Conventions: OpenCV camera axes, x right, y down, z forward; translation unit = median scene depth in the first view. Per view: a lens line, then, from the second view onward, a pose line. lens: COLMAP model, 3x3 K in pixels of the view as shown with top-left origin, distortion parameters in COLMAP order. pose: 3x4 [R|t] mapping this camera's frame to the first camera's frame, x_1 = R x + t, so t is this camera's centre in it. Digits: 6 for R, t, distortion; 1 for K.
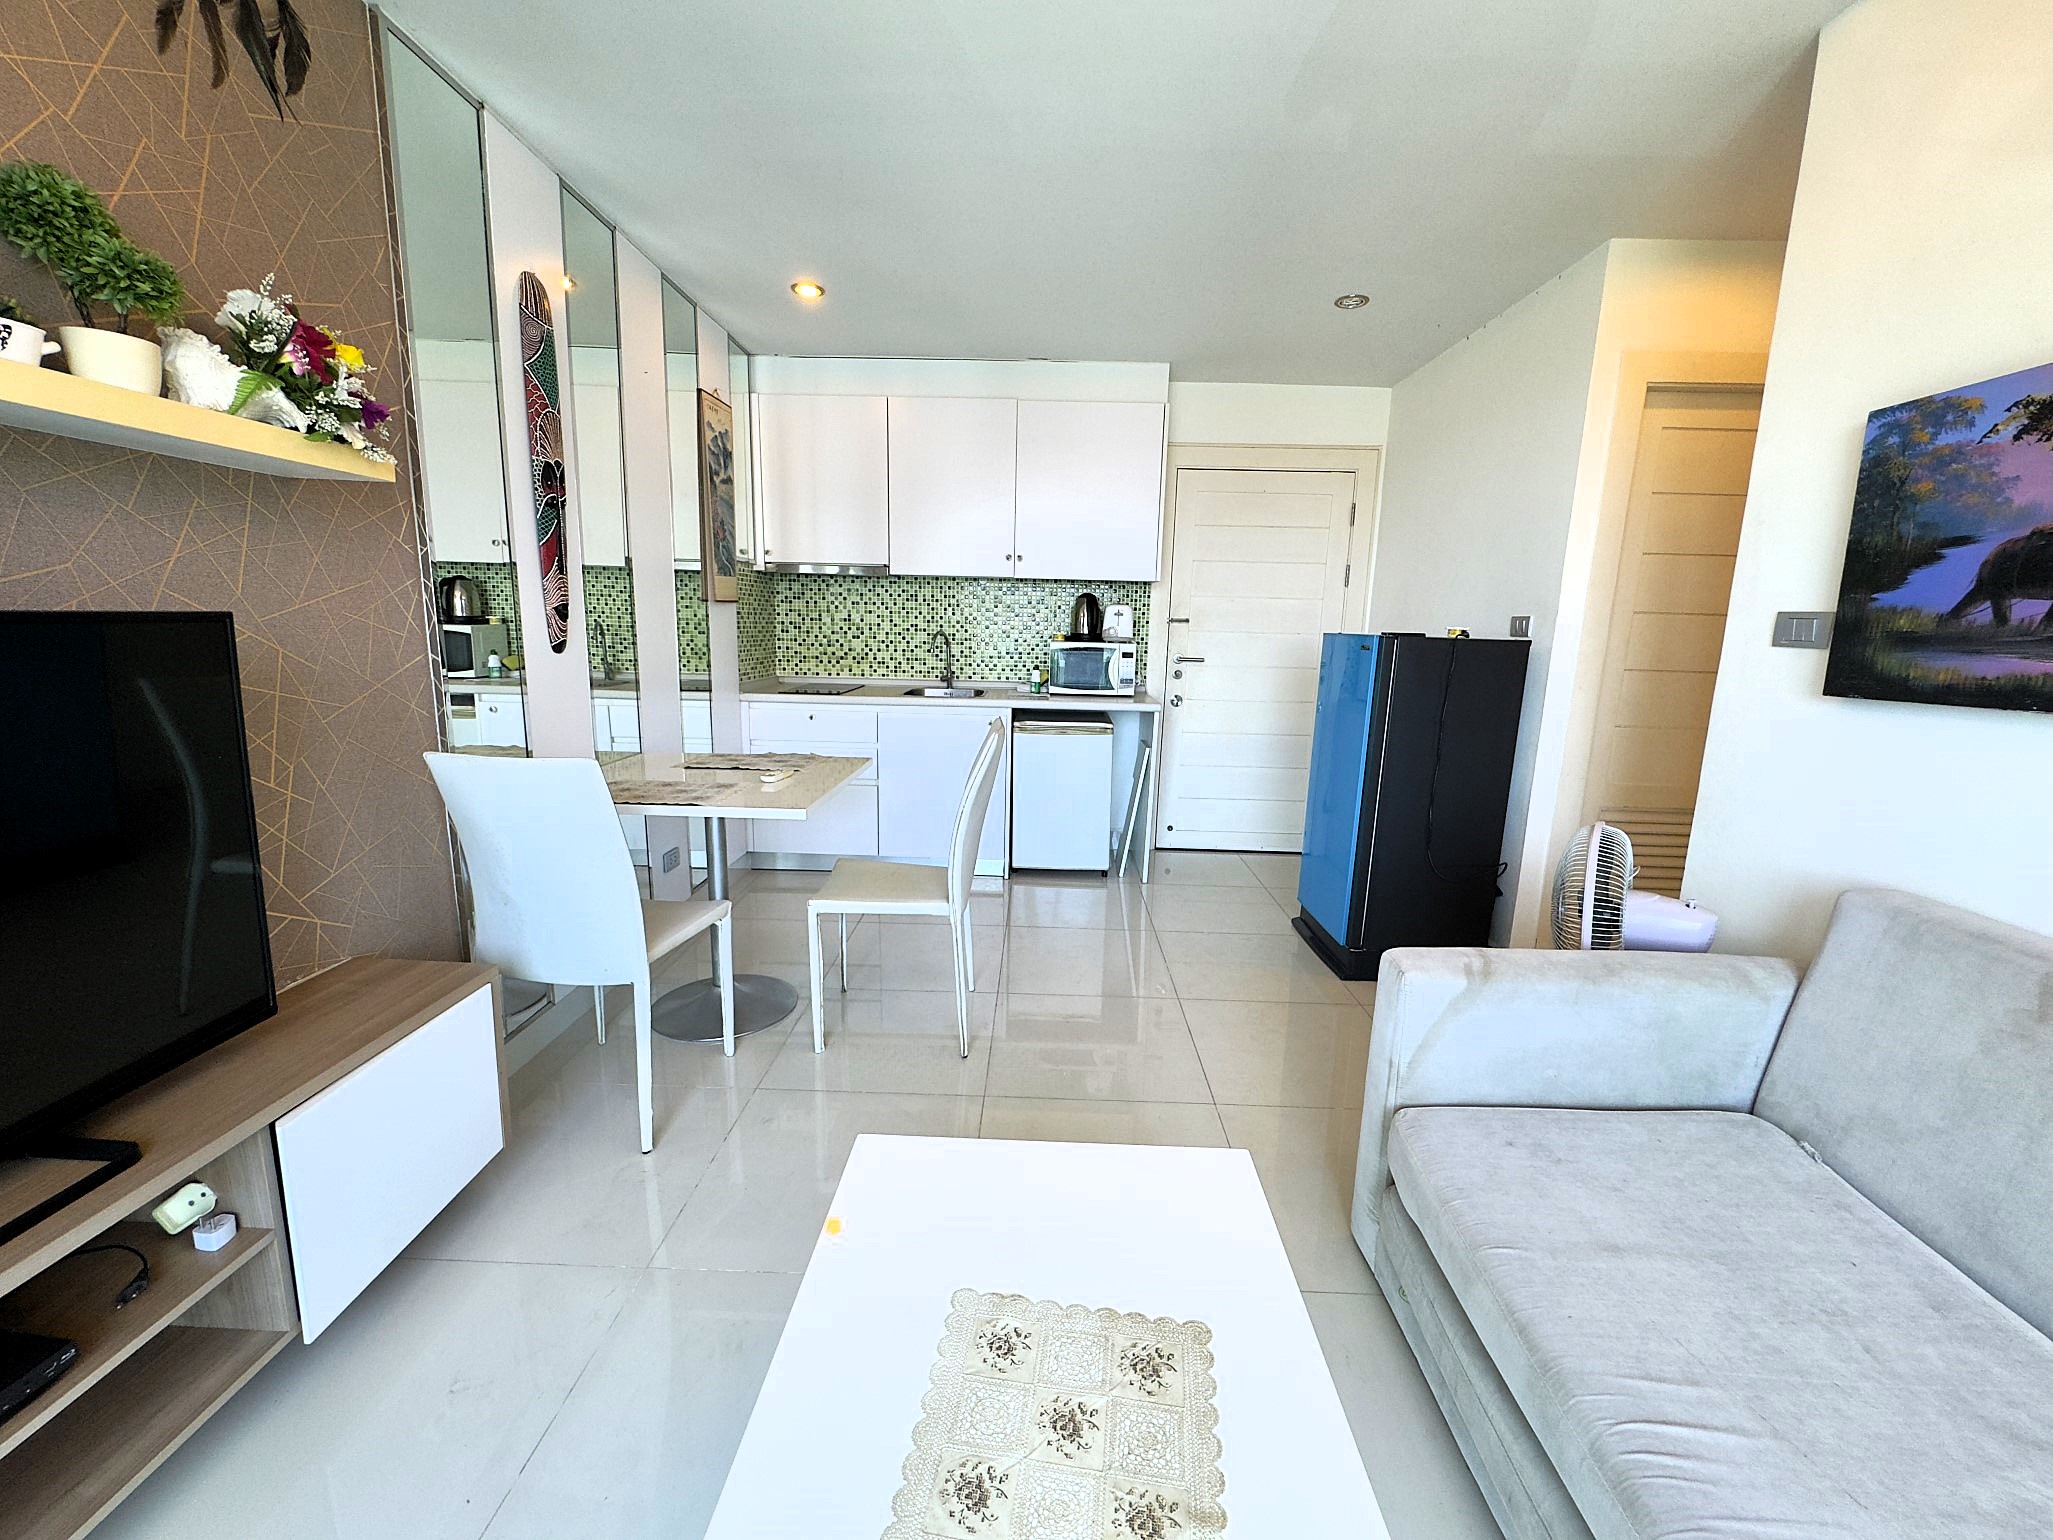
lens RADIAL K [[818.8, 0, 1025.4], [0, 818.8, 769.5], [0, 0, 1]] dist [-0.002562, 0.000482]
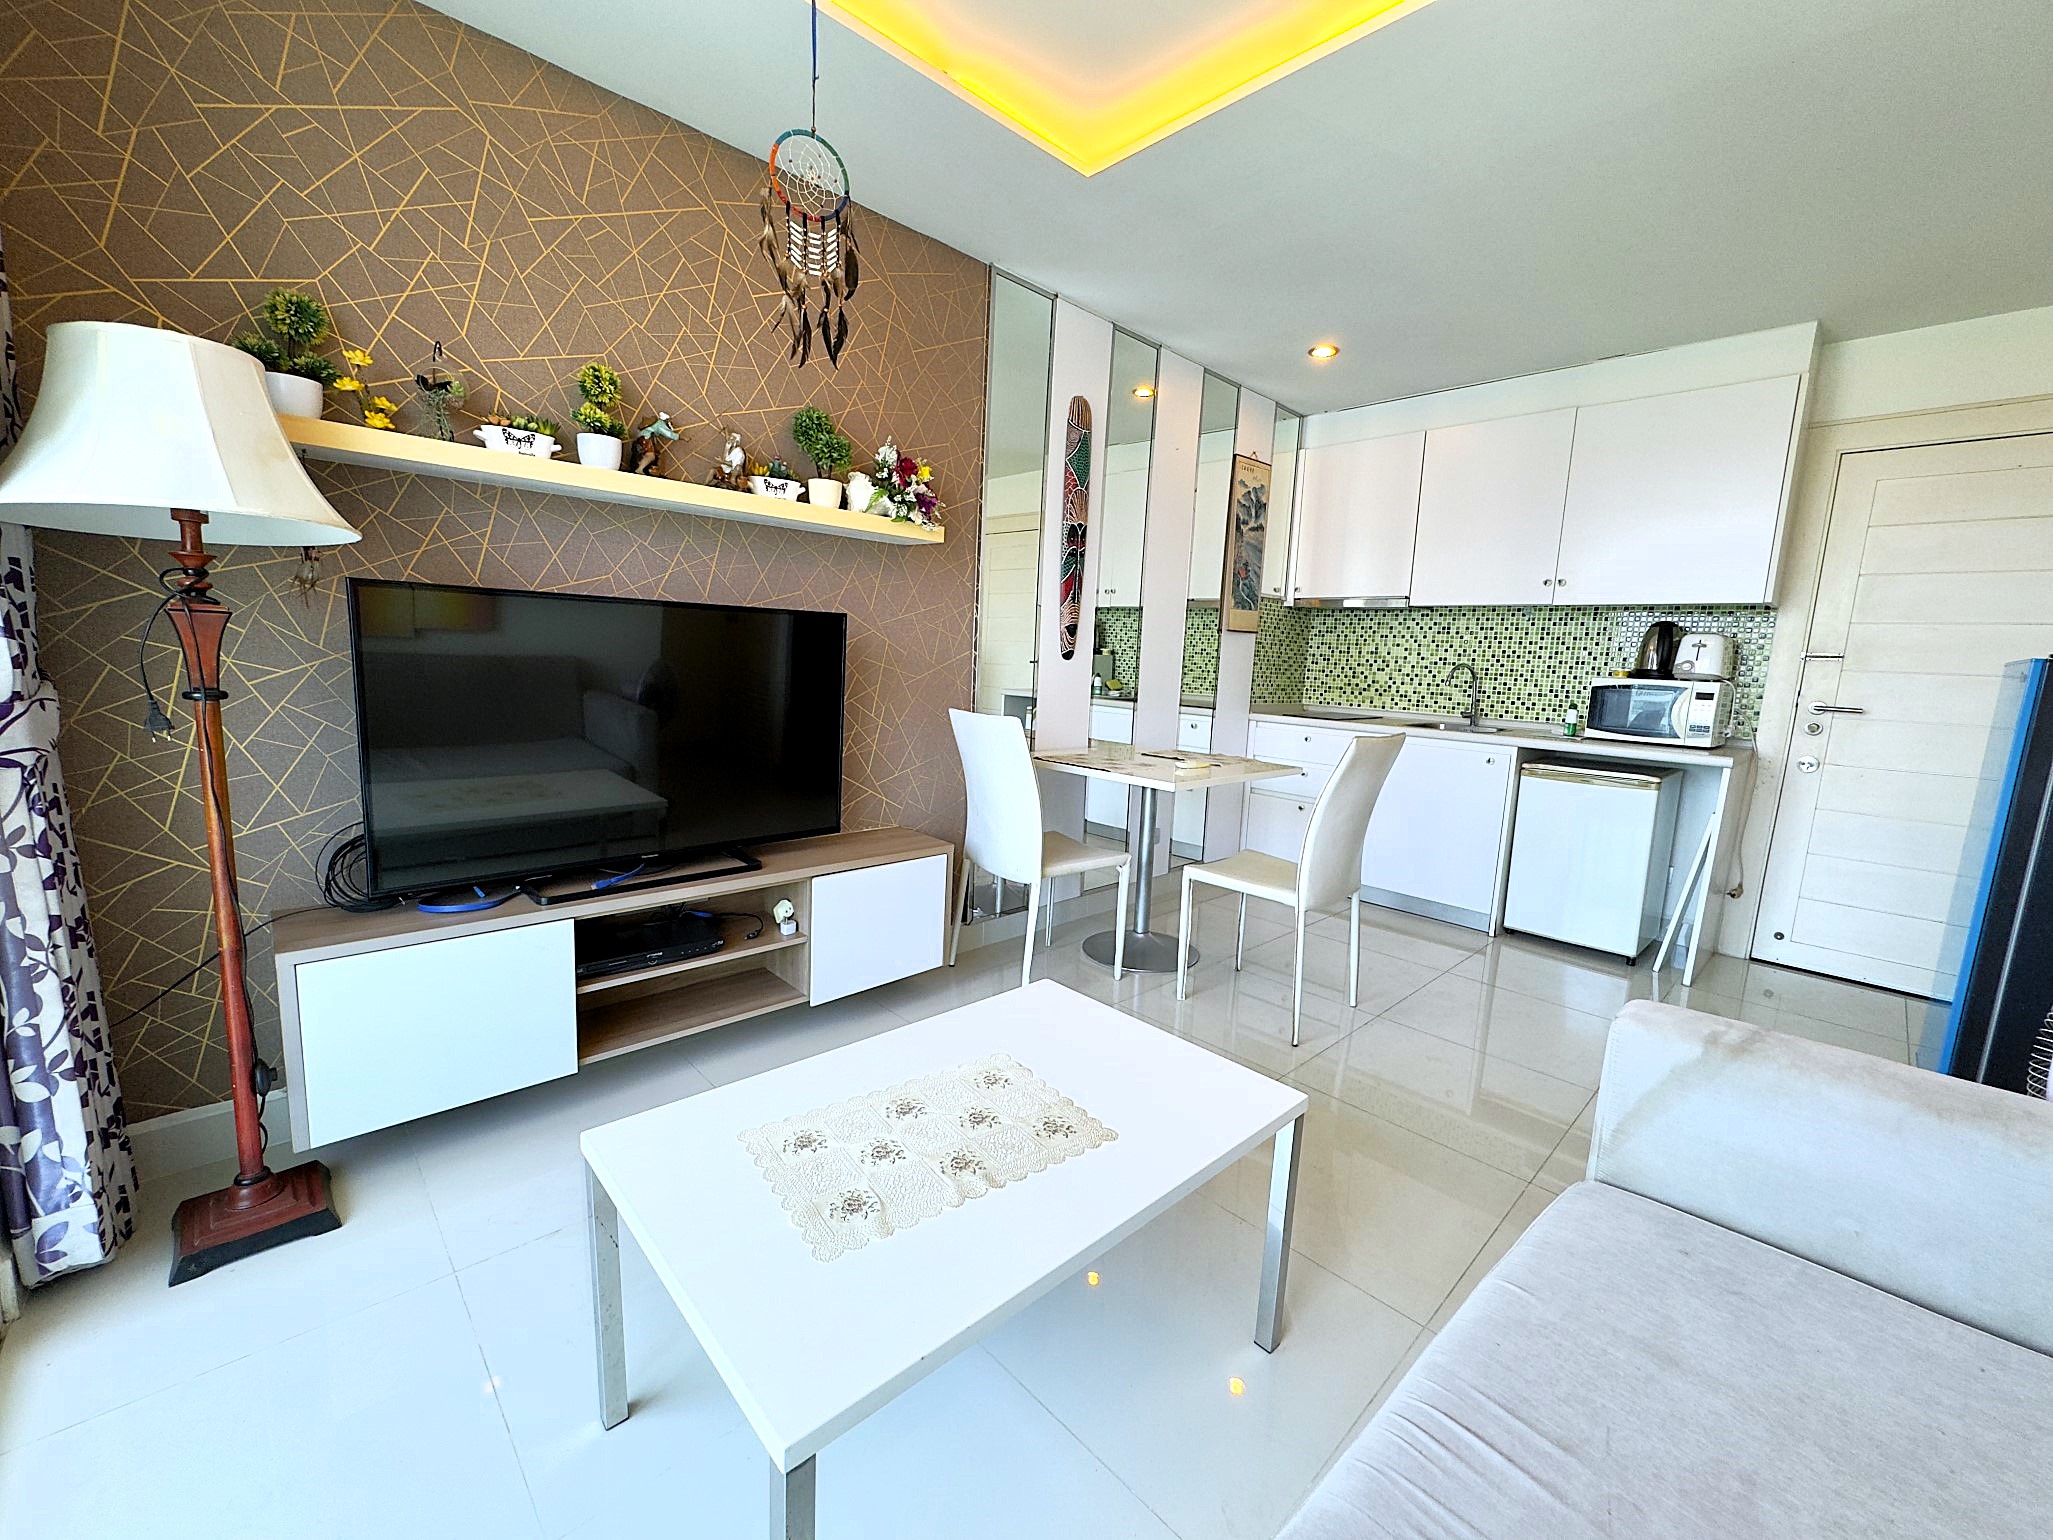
lens RADIAL K [[818.8, 0, 1025.4], [0, 818.8, 769.5], [0, 0, 1]] dist [-0.002562, 0.000482]
pose [[0.707573, 0.106474, -0.698573, 0.226510], [-0.153385, 0.988155, -0.004750, 0.036345], [0.689793, 0.110512, 0.715523, -0.014955]]
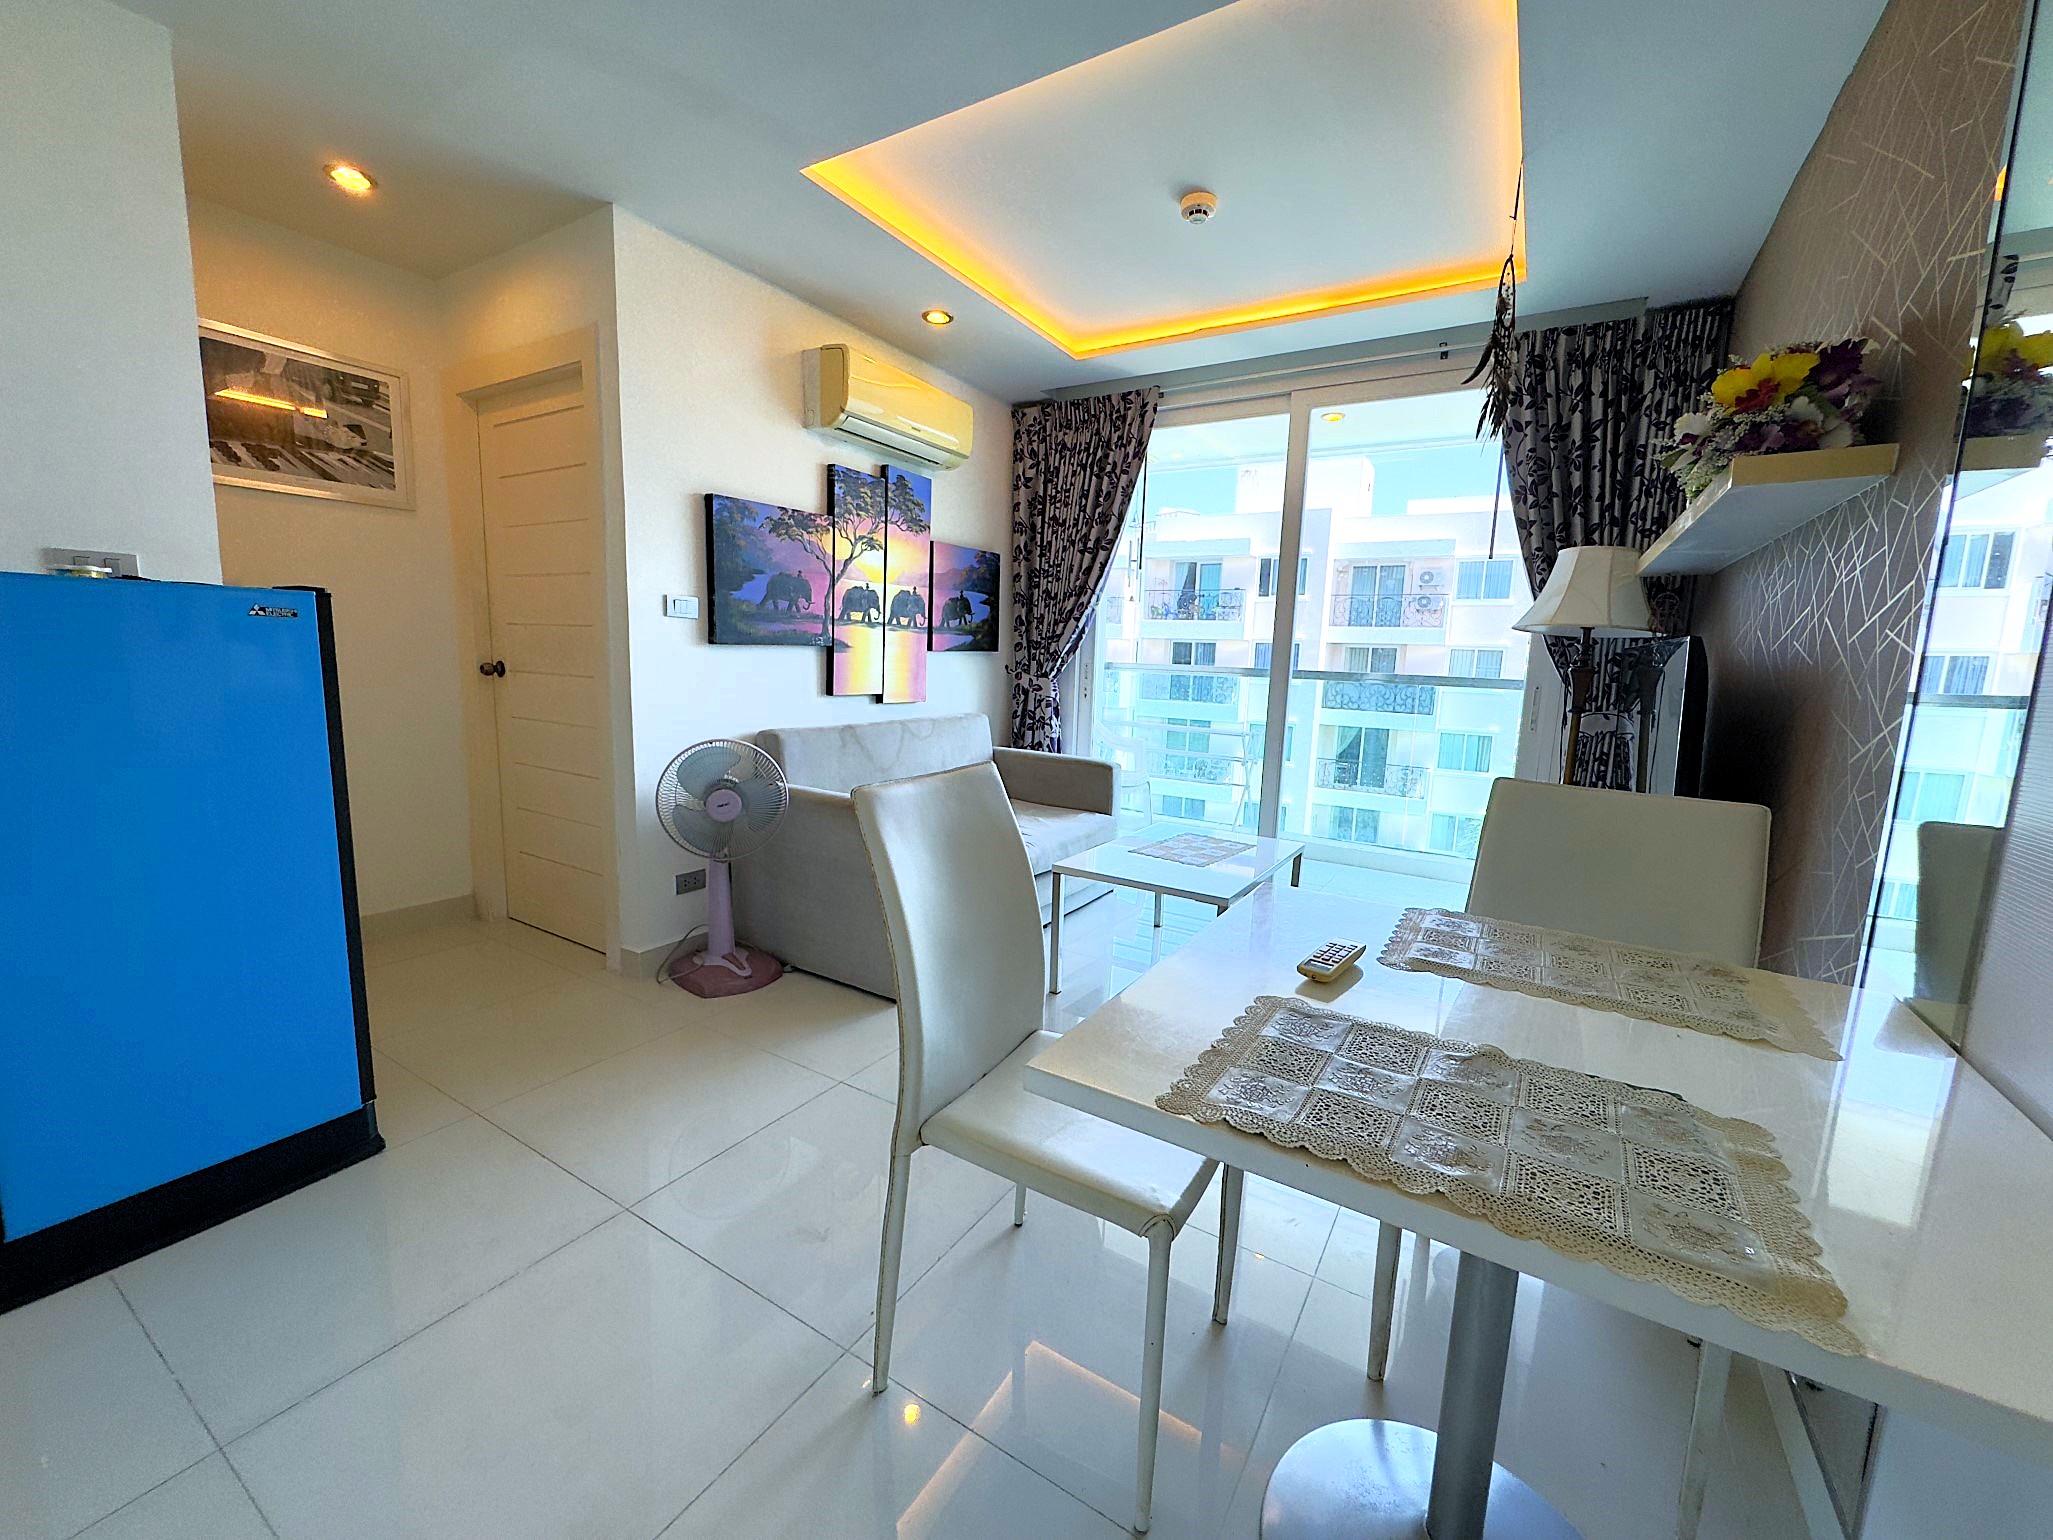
lens RADIAL K [[818.8, 0, 1025.4], [0, 818.8, 769.5], [0, 0, 1]] dist [-0.002562, 0.000482]
pose [[-0.863183, -0.127246, 0.488593, -0.225937], [0.034703, 0.950479, 0.308844, -0.145615], [-0.503697, 0.283545, -0.816022, 0.883850]]
